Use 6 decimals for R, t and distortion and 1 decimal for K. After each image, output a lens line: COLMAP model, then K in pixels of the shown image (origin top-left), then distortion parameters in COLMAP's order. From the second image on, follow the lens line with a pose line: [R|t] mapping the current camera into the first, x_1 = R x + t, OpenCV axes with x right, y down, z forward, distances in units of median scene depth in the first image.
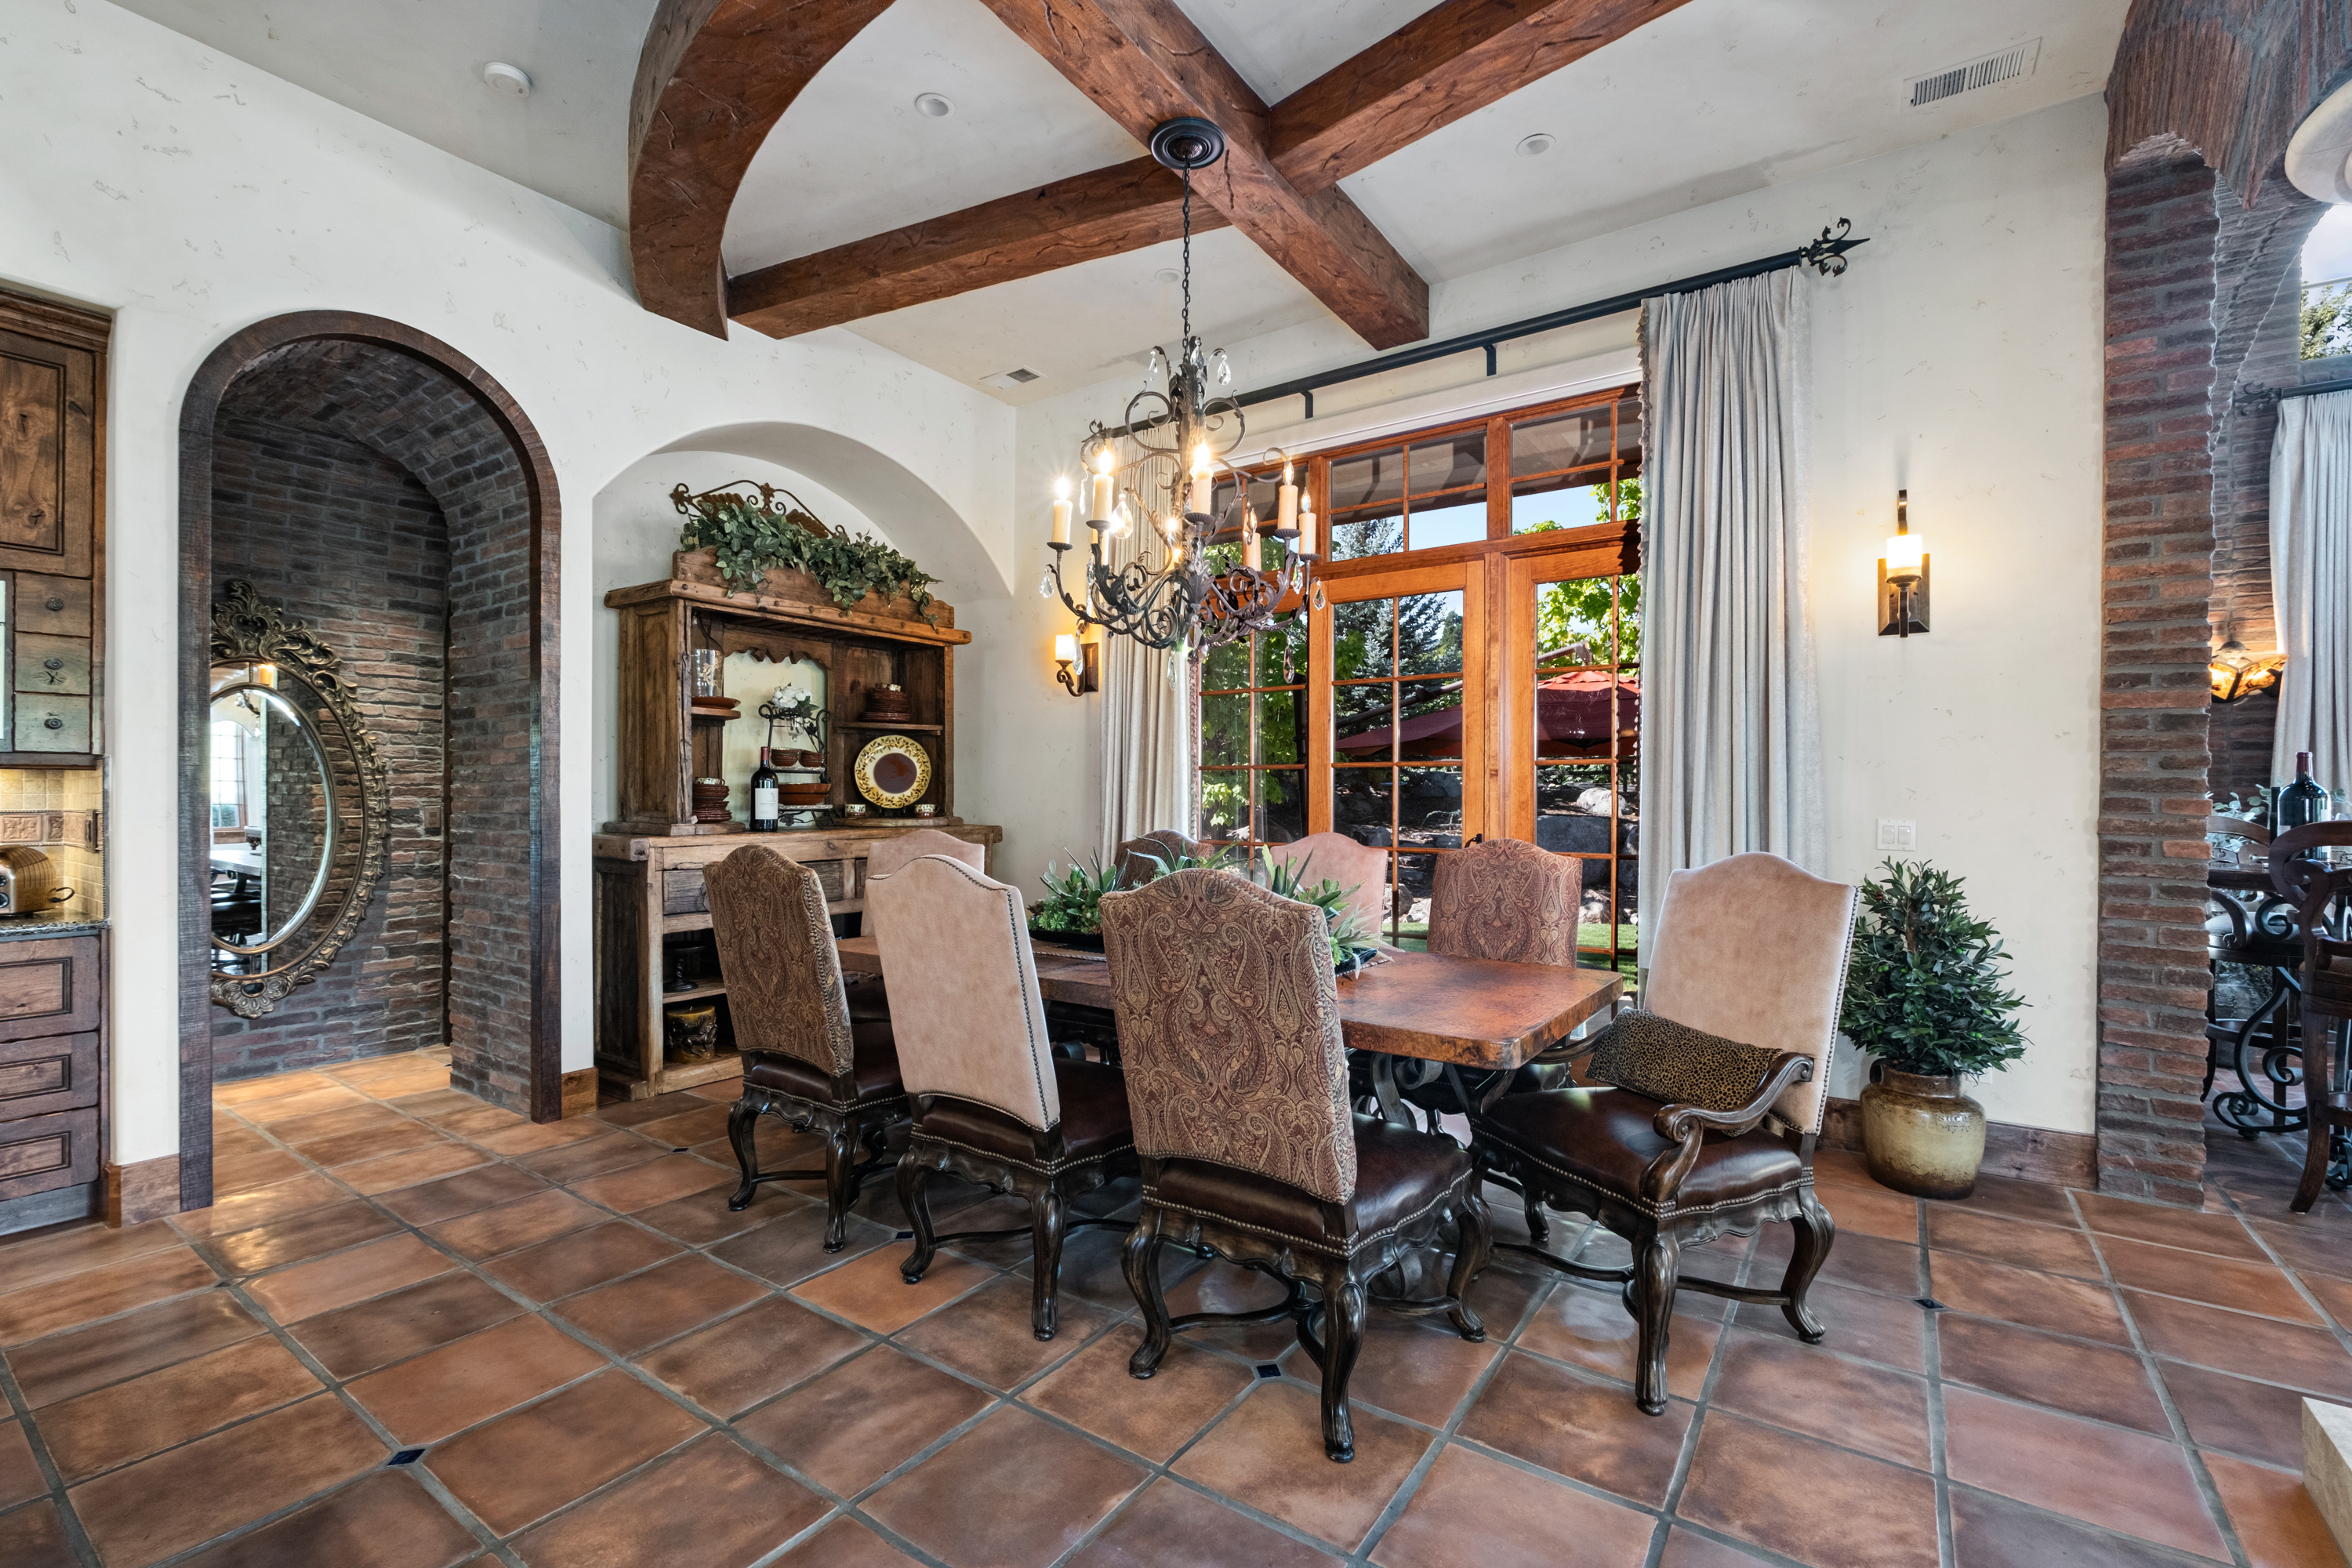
lens RADIAL K [[1024.0, 0, 1177.7], [0, 1024.0, 788.5], [0, 0, 1]] dist [-0.001112, -0.000121]
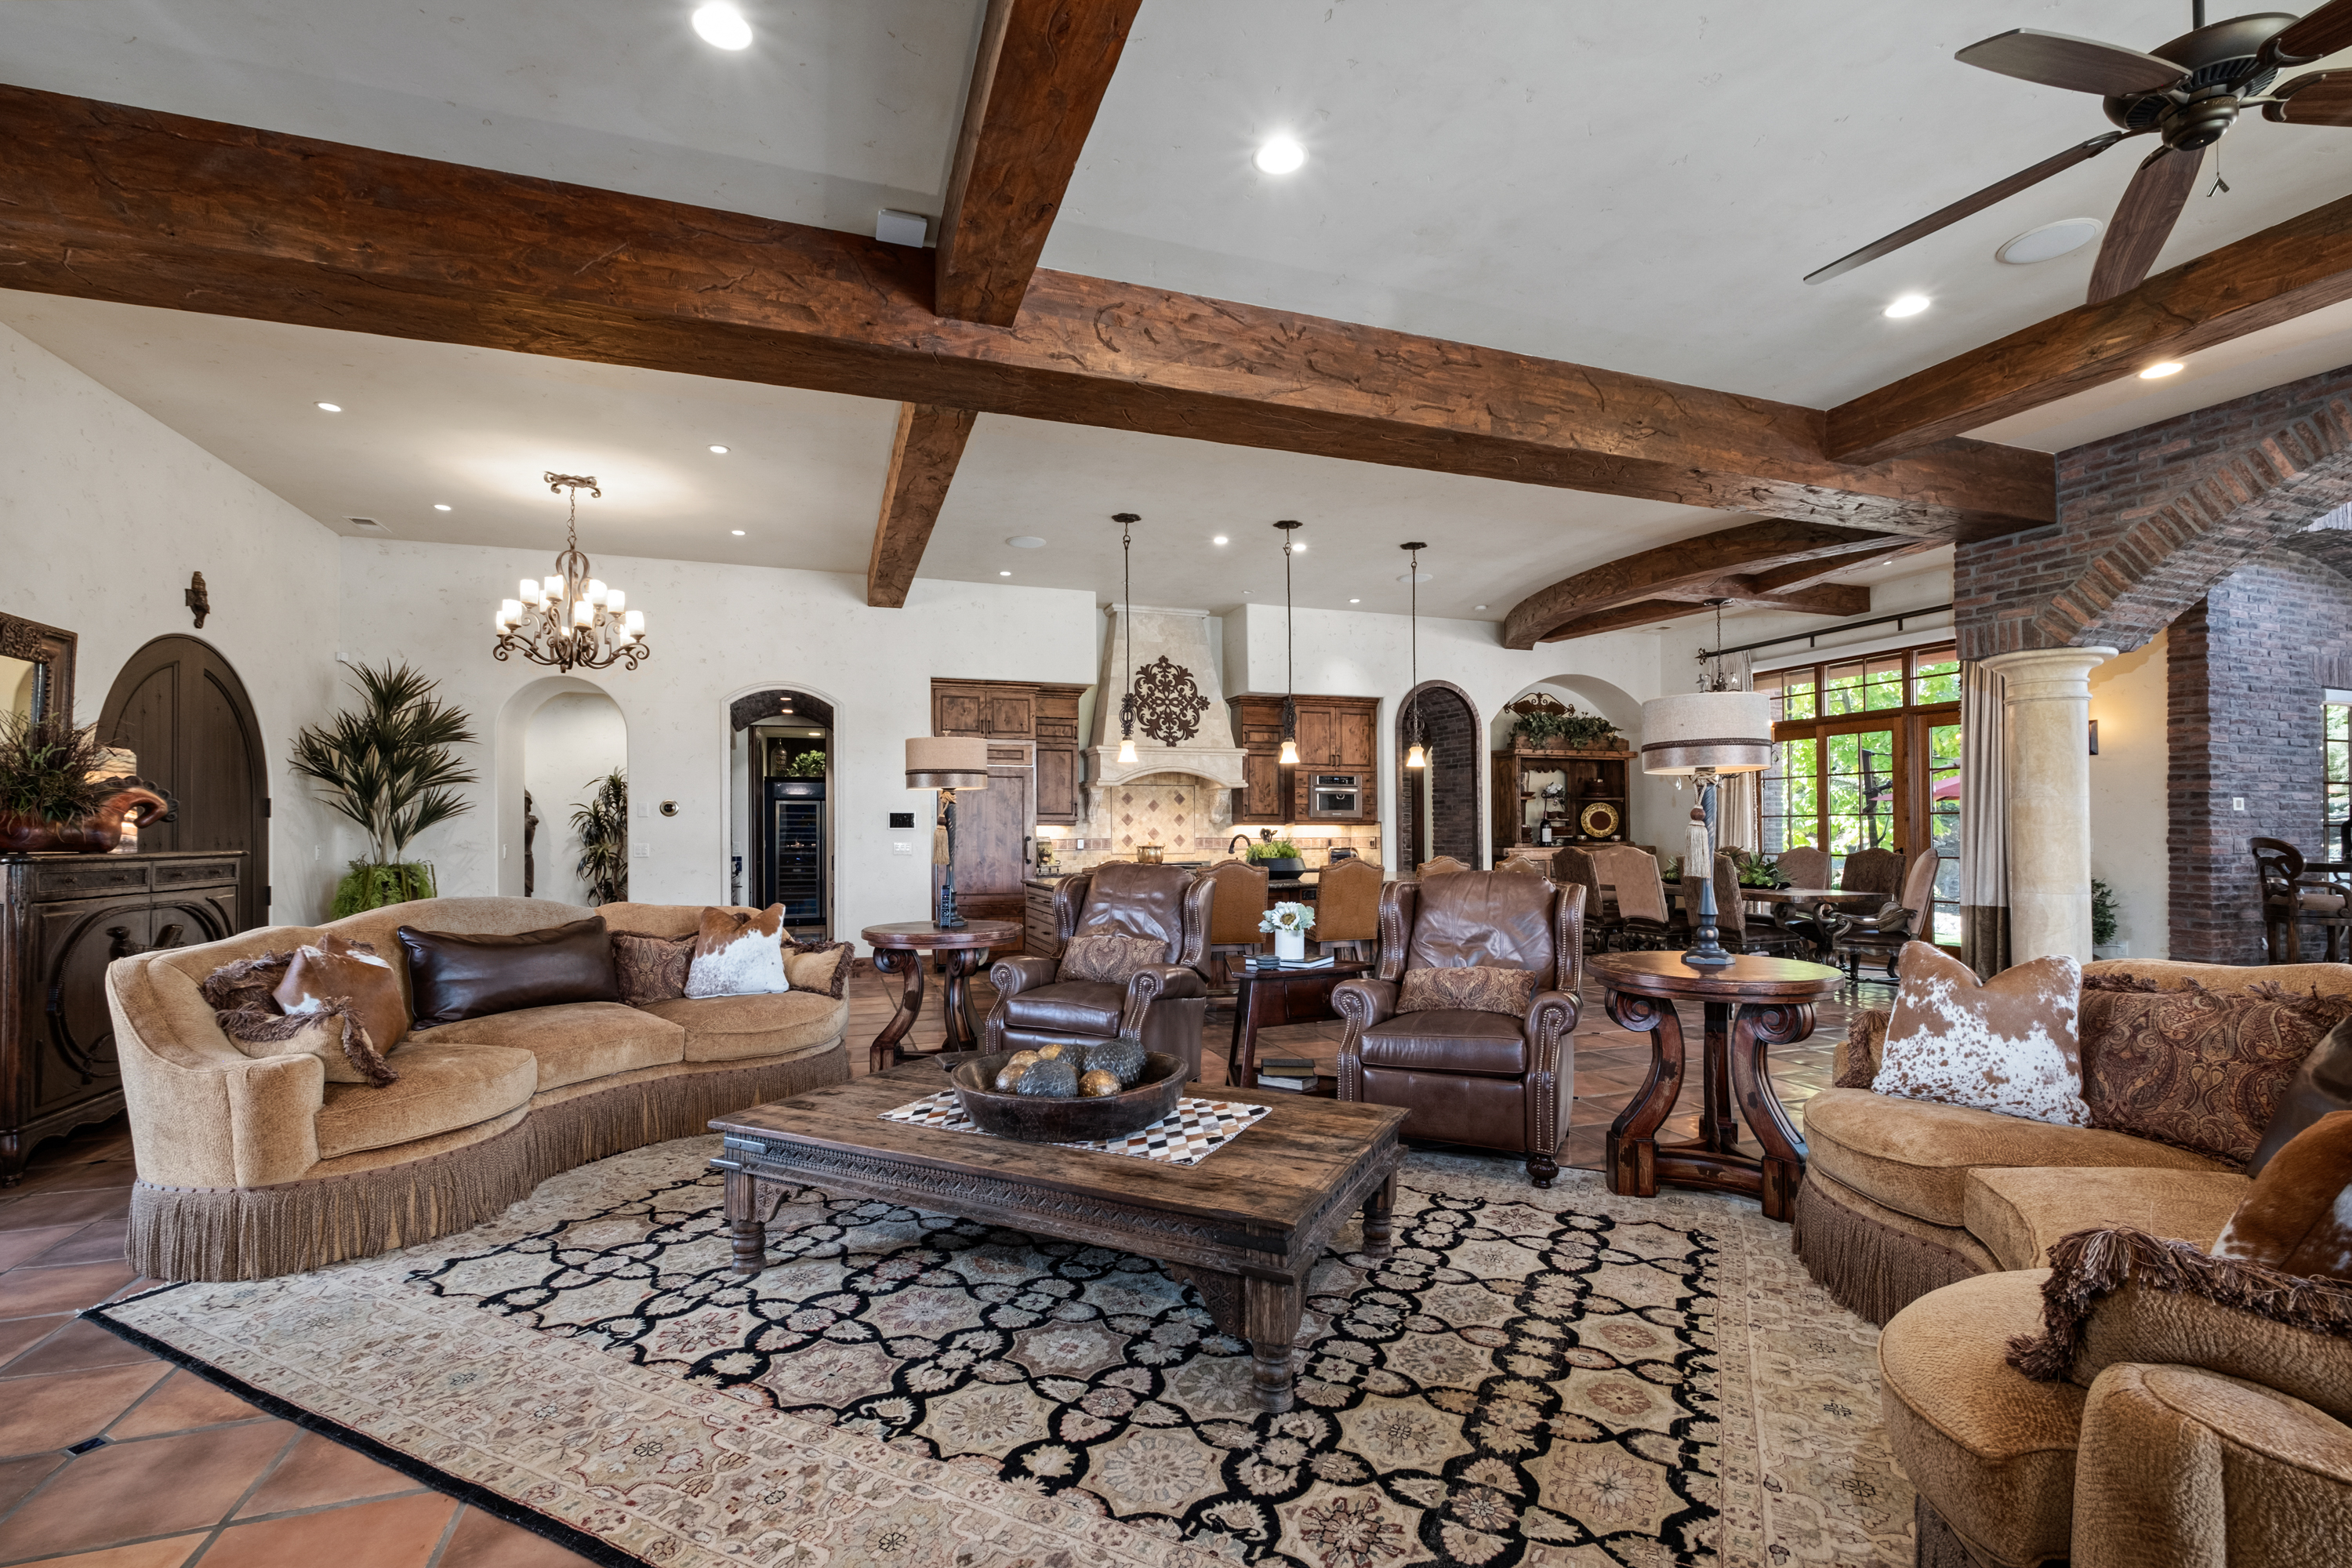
lens RADIAL K [[1048.4, 0, 1175.4], [0, 1048.4, 814.0], [0, 0, 1]] dist [-0.000990, -0.000145]
pose [[0.818011, -0.016612, -0.574963, 0.289498], [0.010248, 0.999845, -0.014307, -0.007924], [0.575112, 0.005811, 0.818054, -1.472351]]
